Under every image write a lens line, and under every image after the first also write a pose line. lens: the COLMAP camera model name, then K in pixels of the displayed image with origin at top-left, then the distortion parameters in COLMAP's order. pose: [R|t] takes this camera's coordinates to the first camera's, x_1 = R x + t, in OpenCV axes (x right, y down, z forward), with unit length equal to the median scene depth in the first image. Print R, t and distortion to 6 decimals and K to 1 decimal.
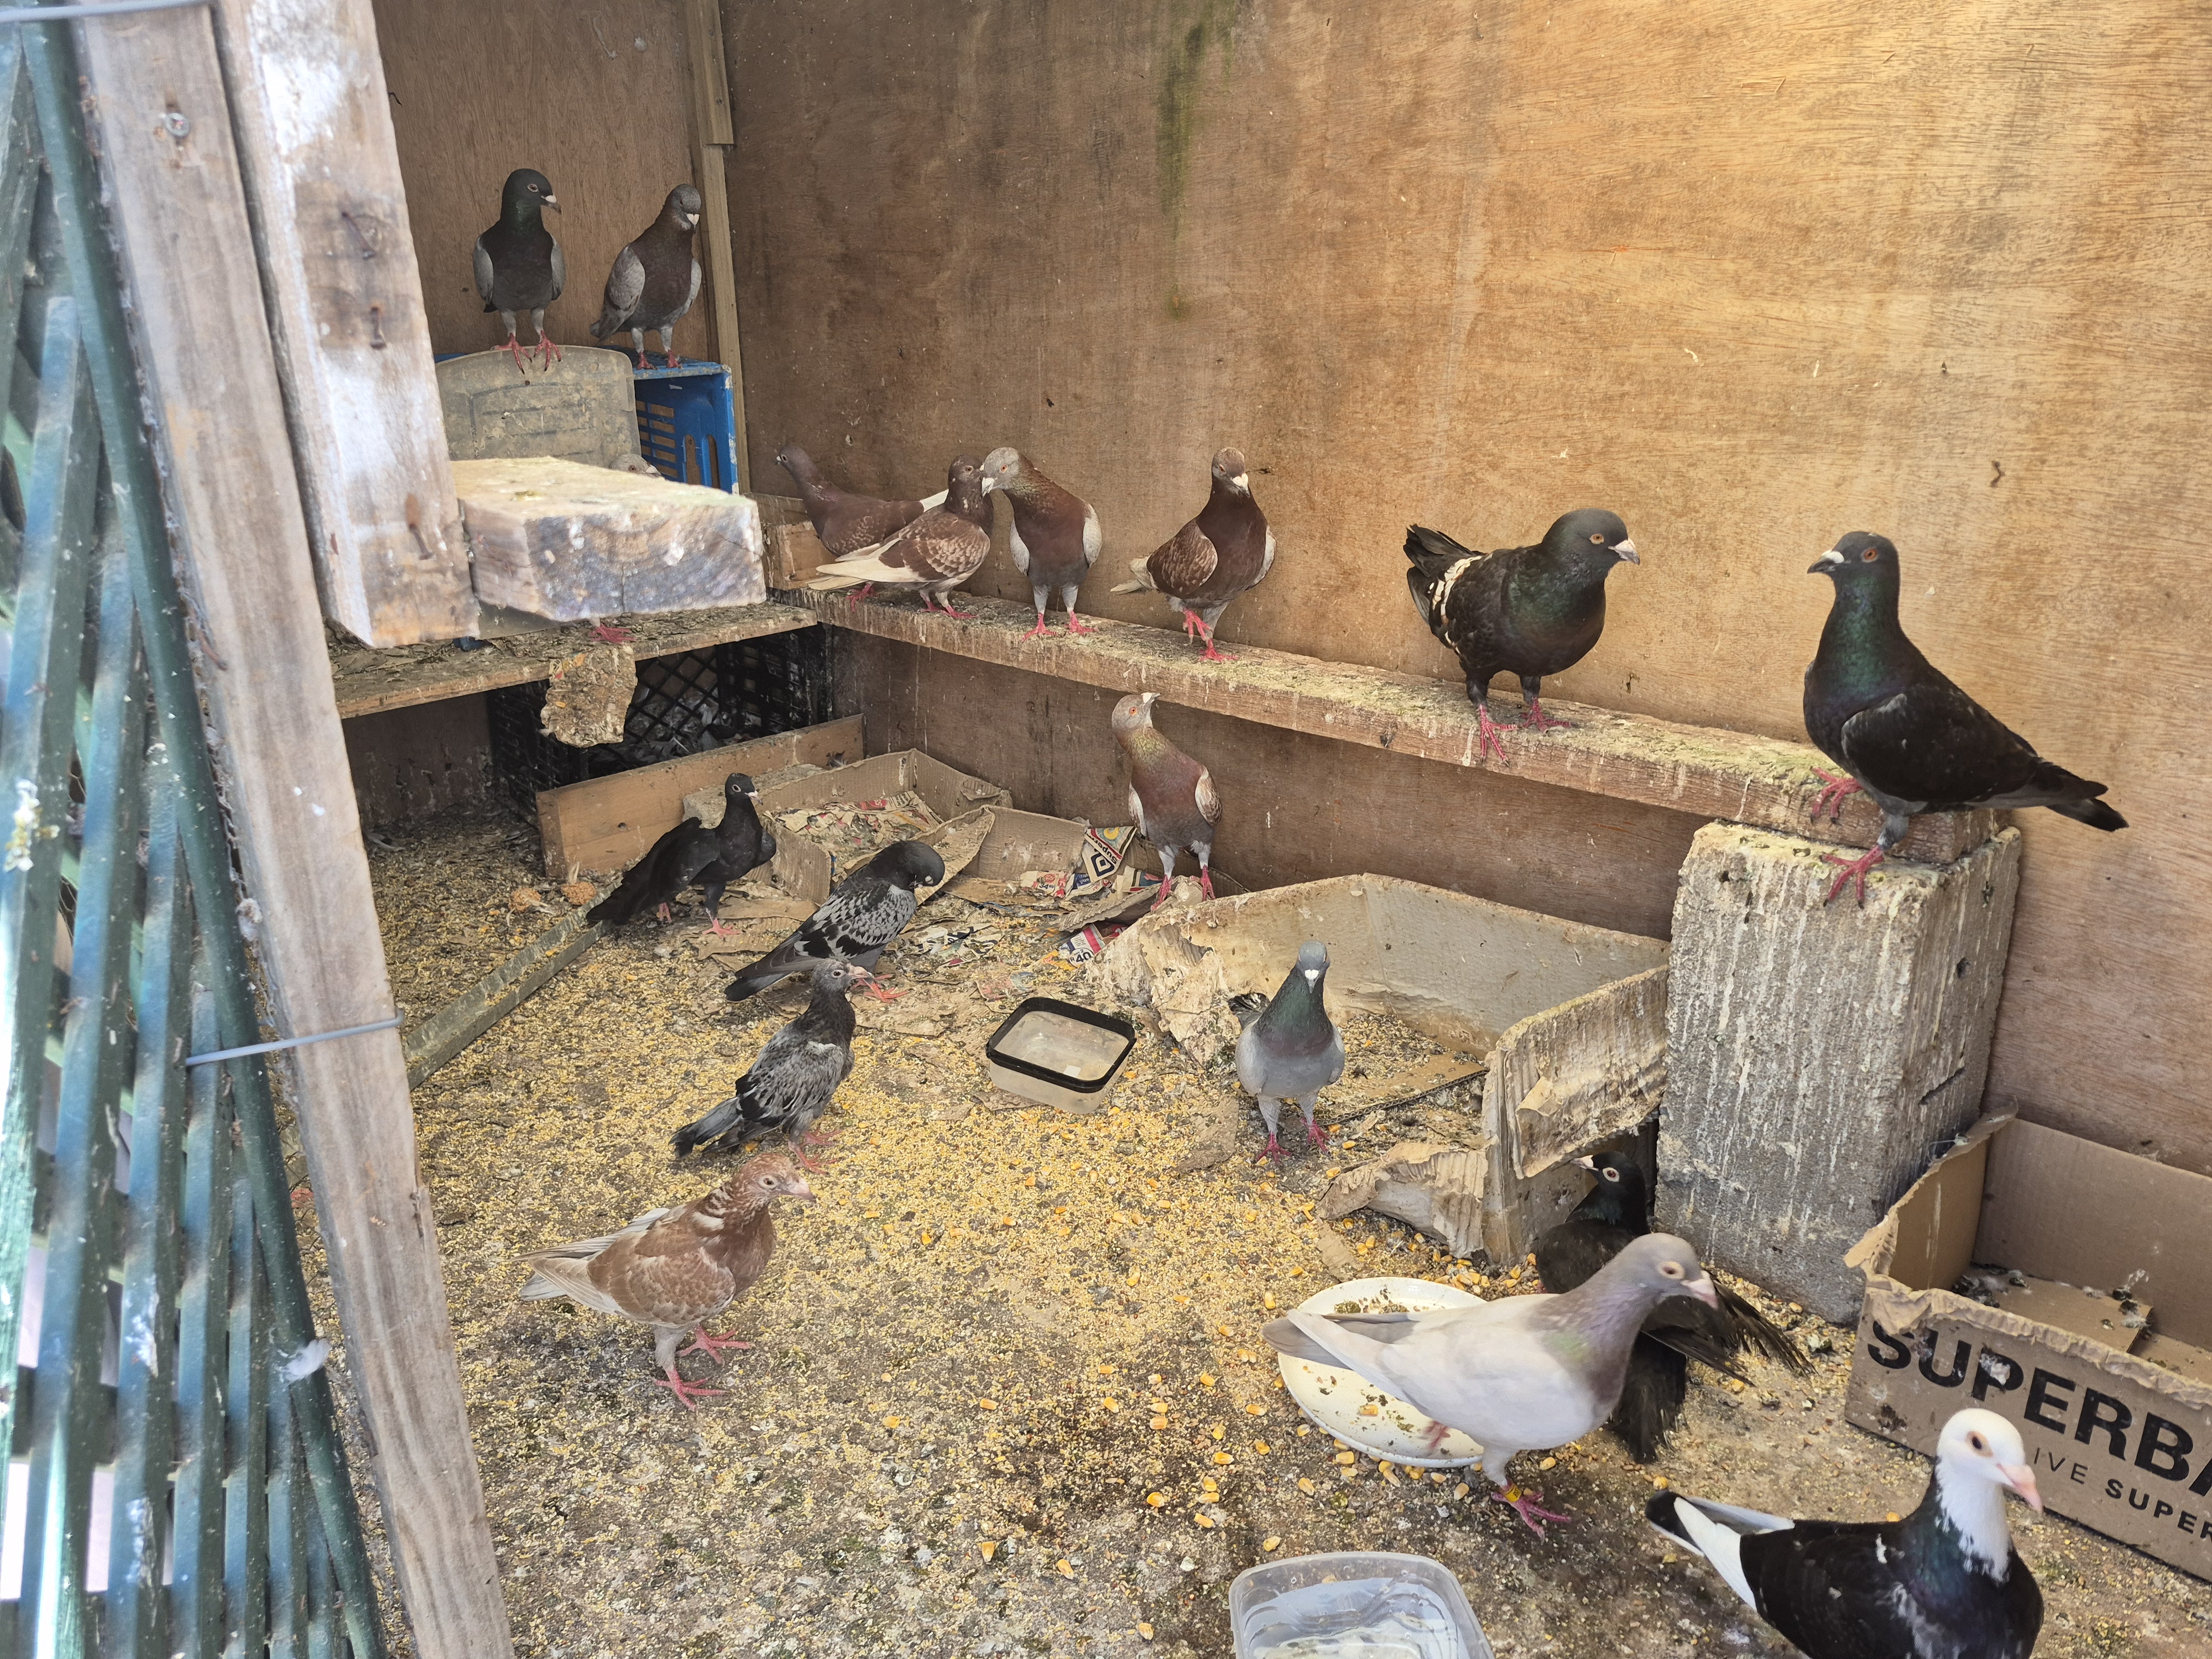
lens RADIAL K [[1565.6, 0, 1066.8], [0, 1565.6, 824.8], [0, 0, 1]] dist [0.057228, -0.021187]
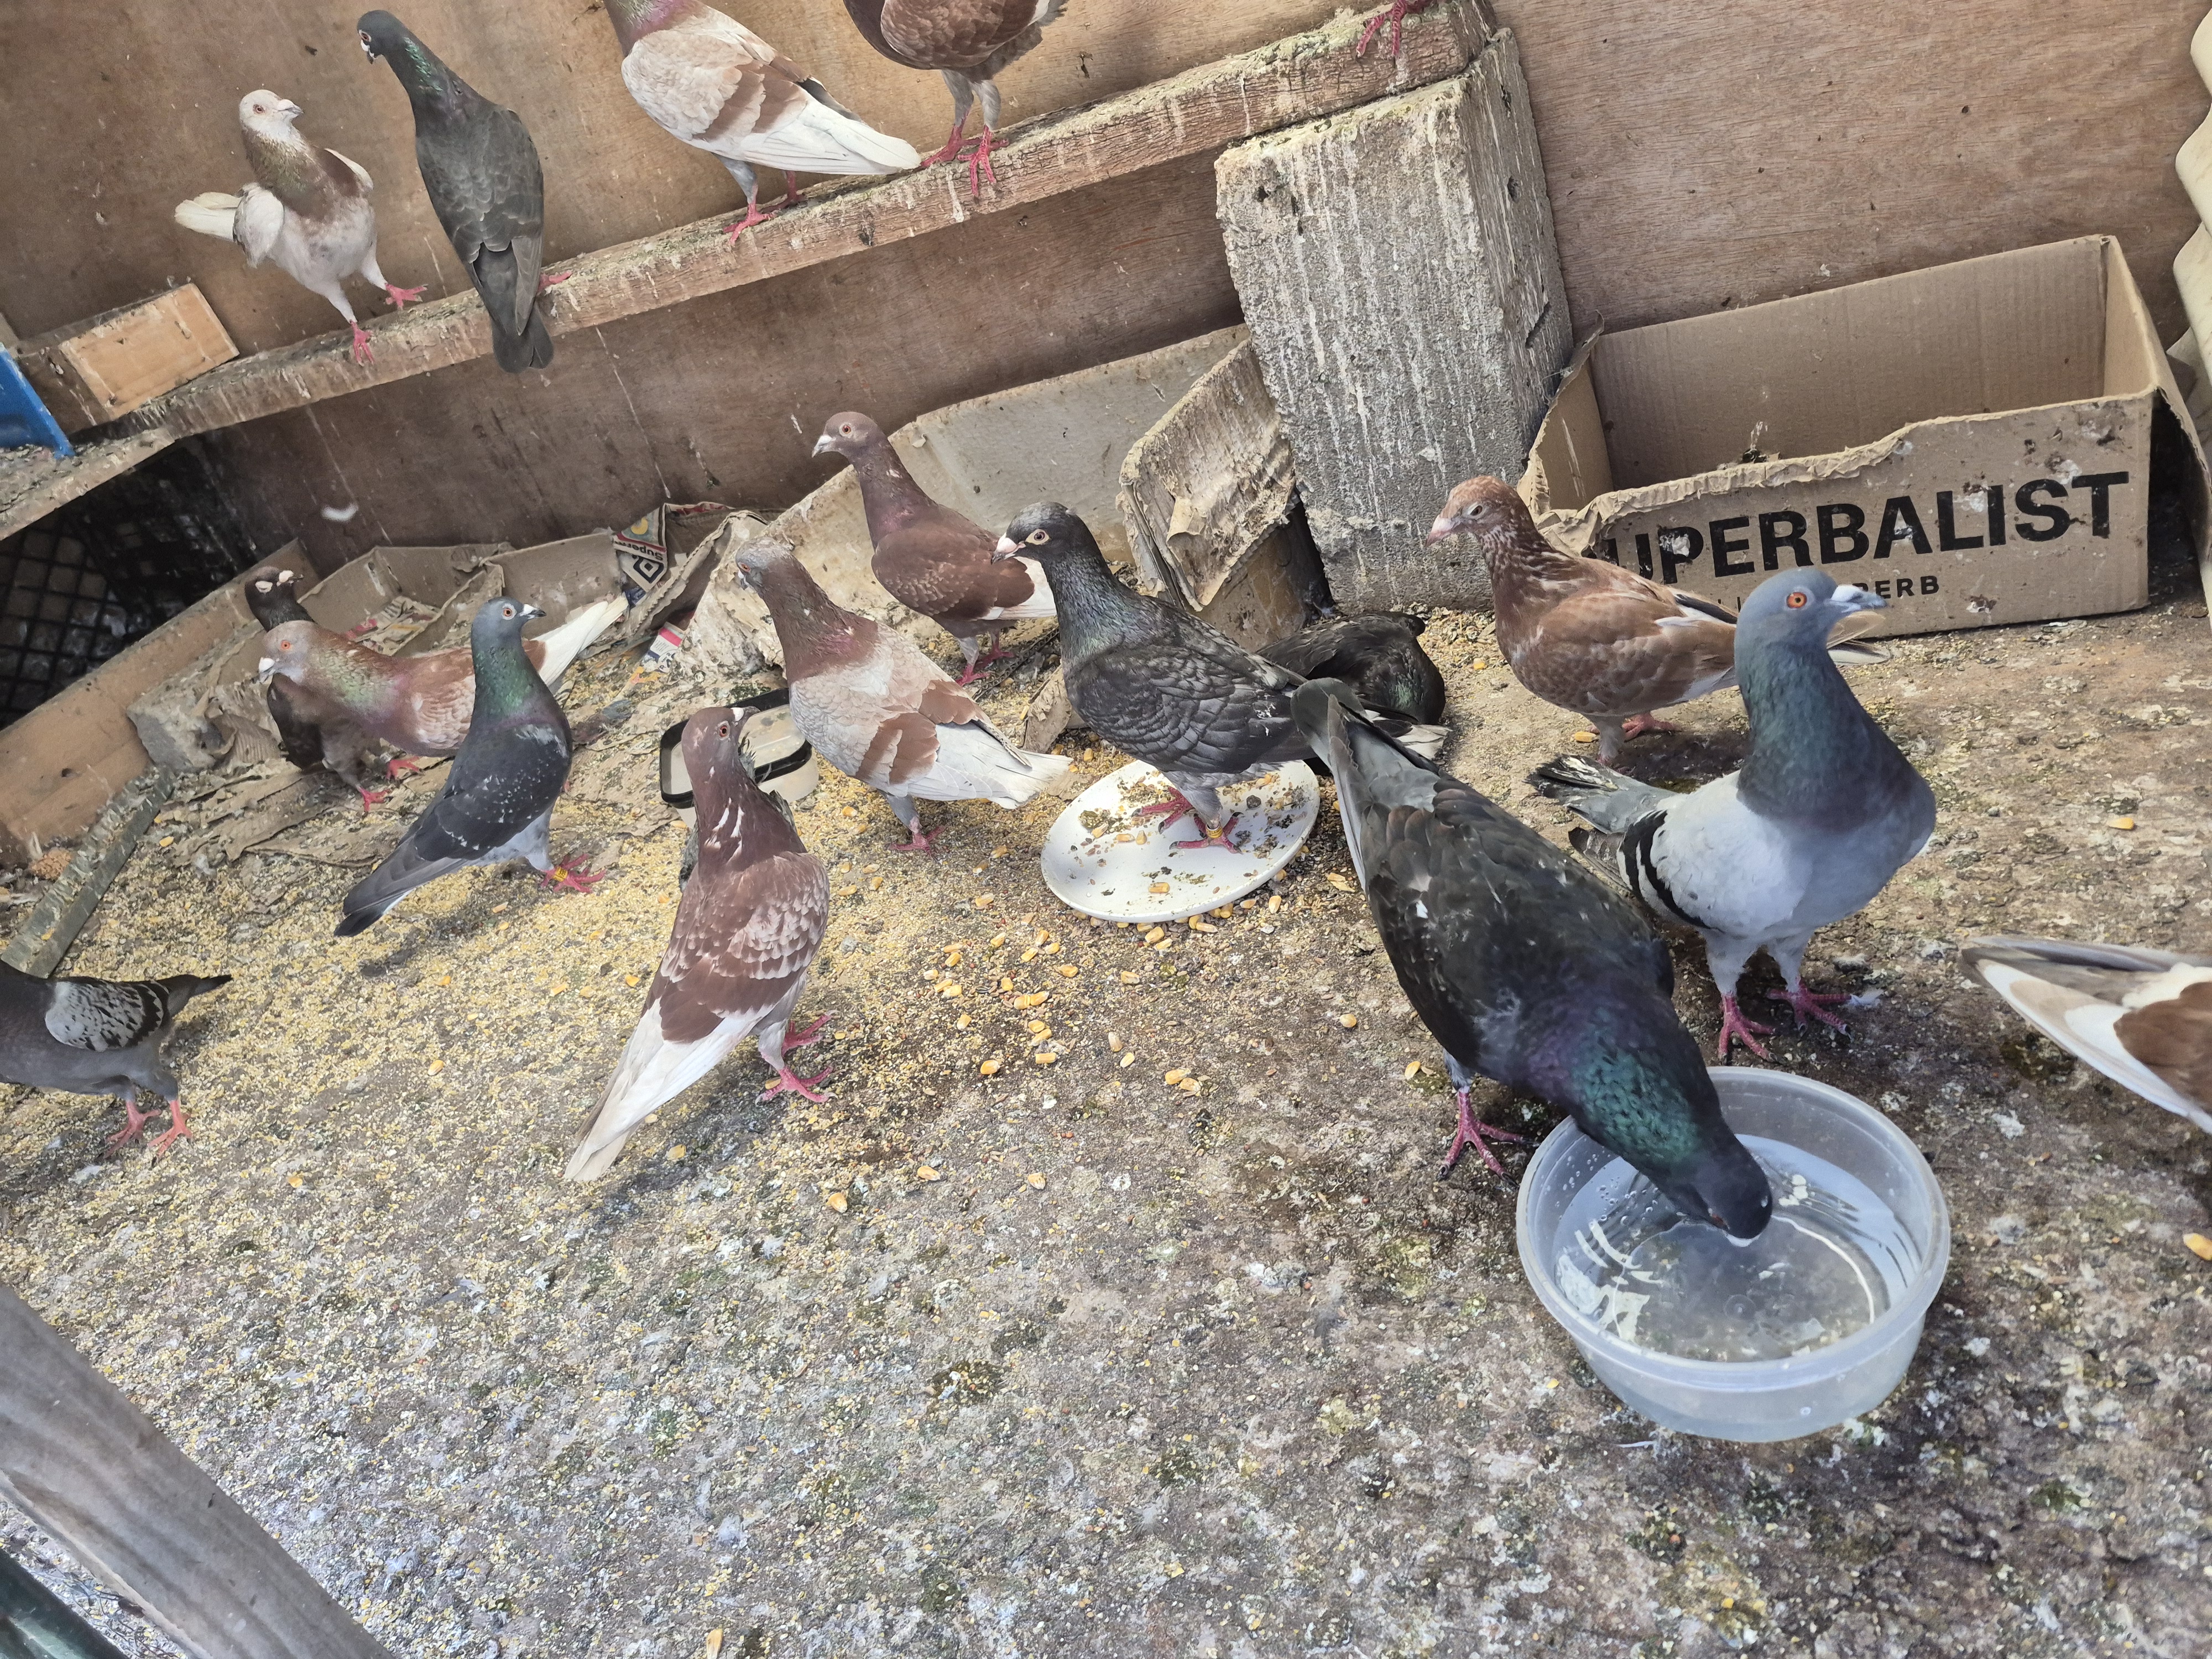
lens RADIAL K [[1583.1, 0, 1114.0], [0, 1583.1, 821.5], [0, 0, 1]] dist [0.099183, -0.152126]
pose [[0.868877, -0.445794, 0.215221, -0.011693], [0.406139, 0.890532, 0.204947, 0.129293], [-0.283026, -0.090664, 0.954817, 0.121180]]
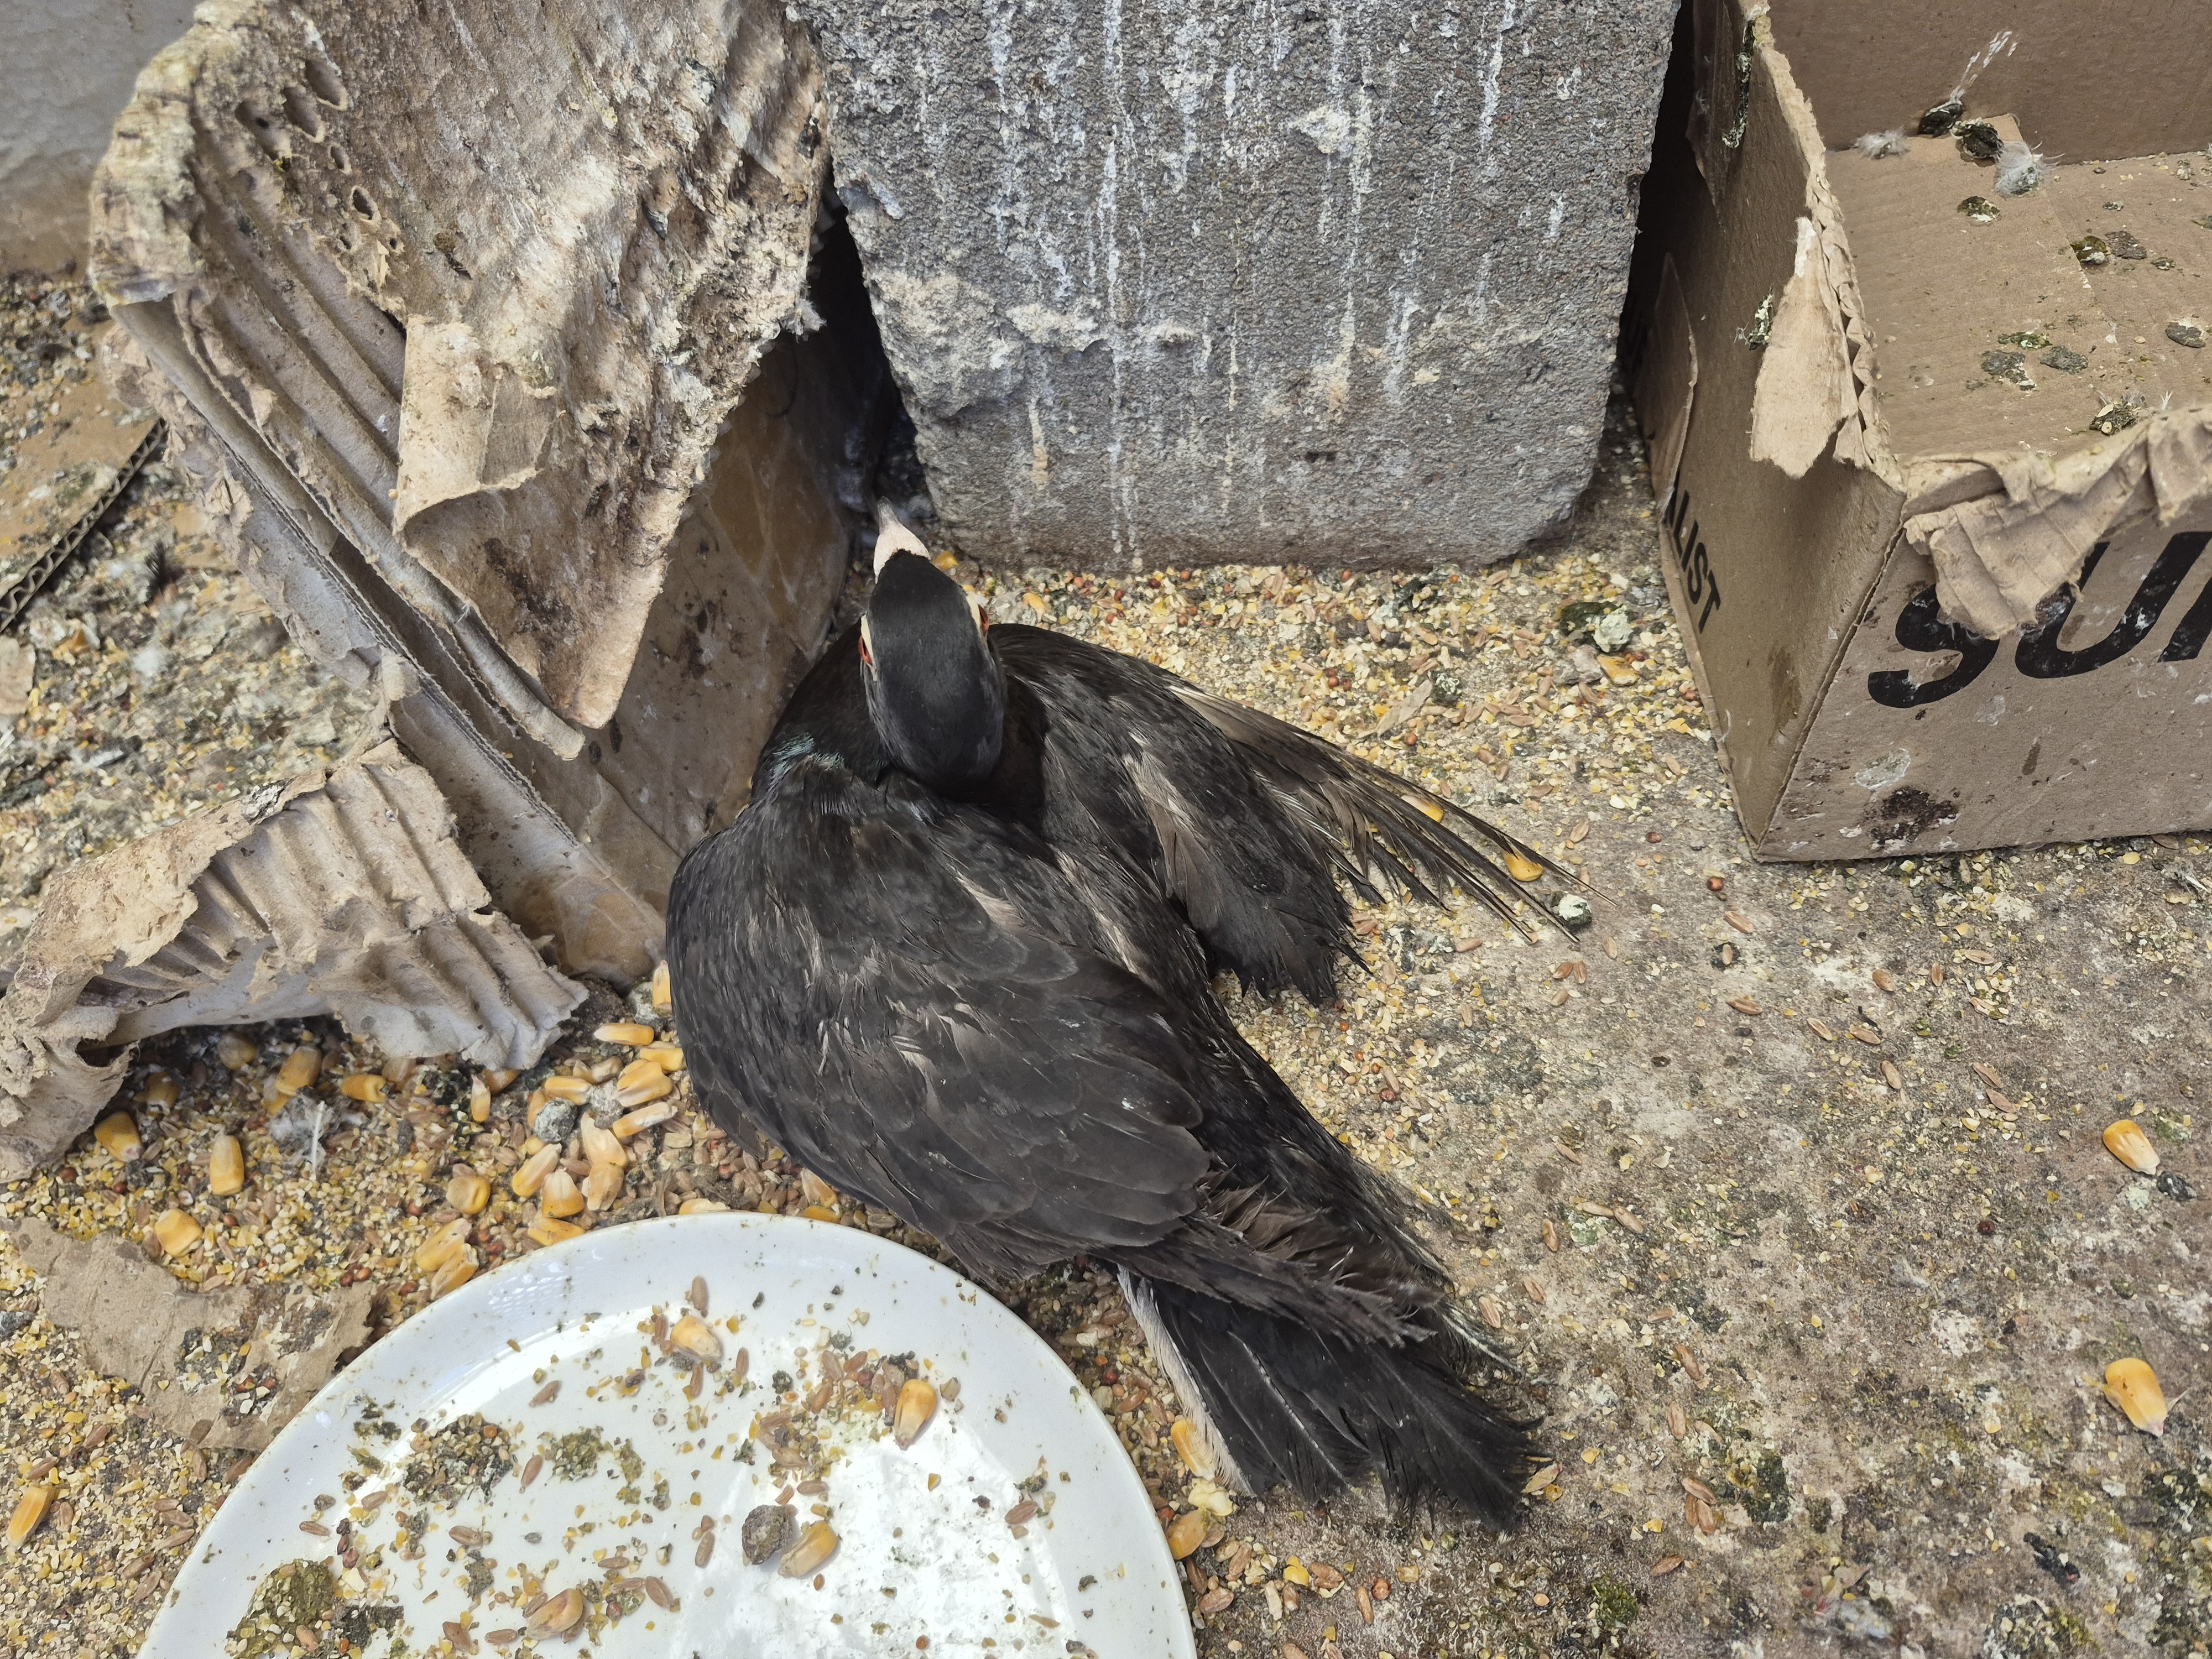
lens RADIAL K [[1649.6, 0, 1146.2], [0, 1649.6, 889.6], [0, 0, 1]] dist [0.034934, -0.072082]
pose [[0.685037, -0.623678, 0.376499, 0.250435], [0.305970, 0.715327, 0.628243, 0.111788], [-0.661141, -0.315172, 0.680852, 0.799840]]
